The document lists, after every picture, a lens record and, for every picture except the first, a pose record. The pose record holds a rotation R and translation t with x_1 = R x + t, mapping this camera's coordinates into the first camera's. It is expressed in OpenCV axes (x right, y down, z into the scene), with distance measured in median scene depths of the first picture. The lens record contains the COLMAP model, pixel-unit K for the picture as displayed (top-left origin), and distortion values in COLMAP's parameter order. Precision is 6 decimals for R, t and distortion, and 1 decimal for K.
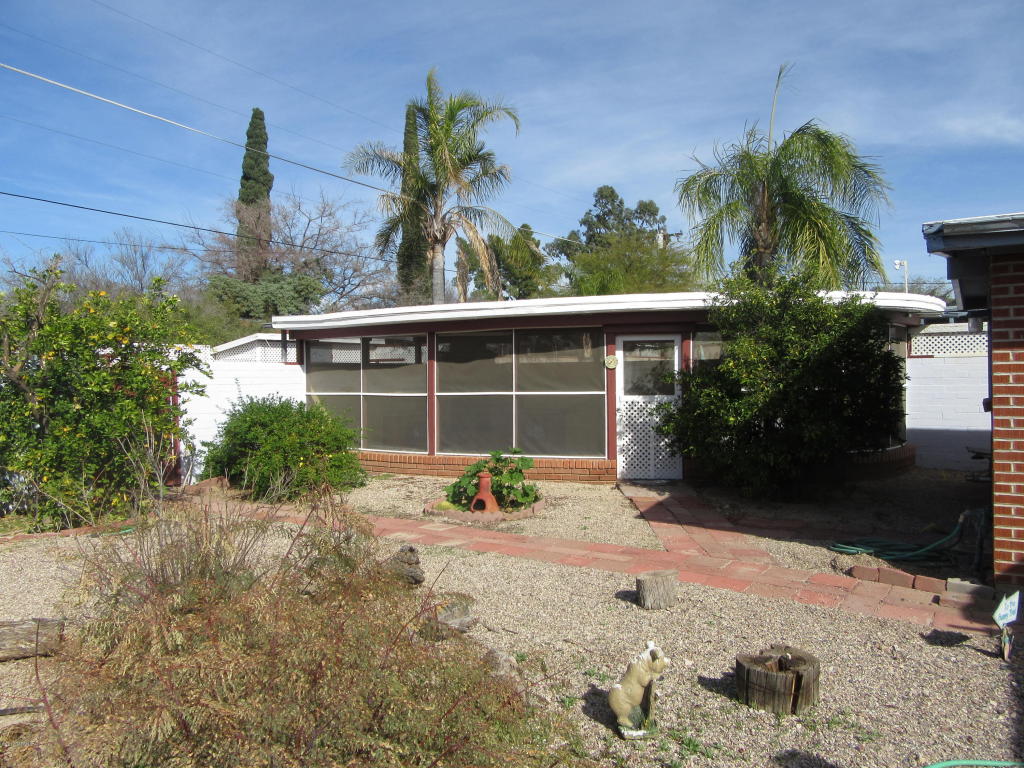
lens RADIAL K [[756.4, 0, 512.5], [0, 756.4, 383.4], [0, 0, 1]] dist [-0.001144, 0.006153]
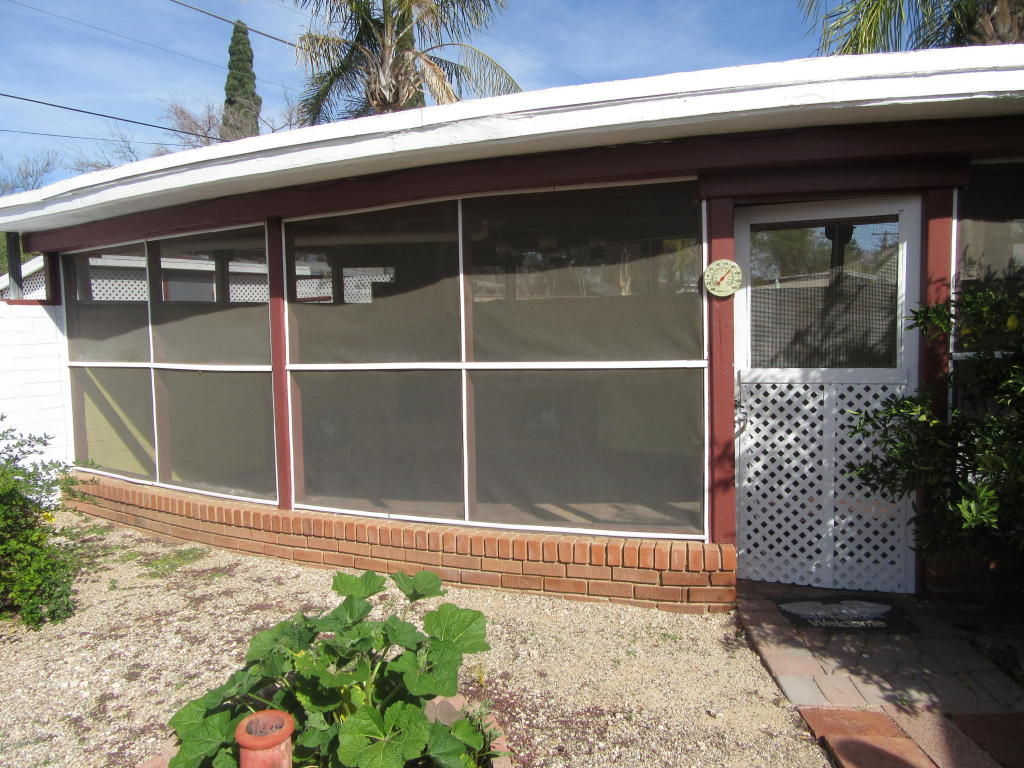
lens RADIAL K [[756.4, 0, 508.4], [0, 756.4, 383.4], [0, 0, 1]] dist [-0.001144, 0.006153]
pose [[0.998809, -0.010939, -0.047548, 0.041774], [0.014149, 0.997604, 0.067715, -0.003713], [0.046693, -0.068307, 0.996571, 0.583824]]
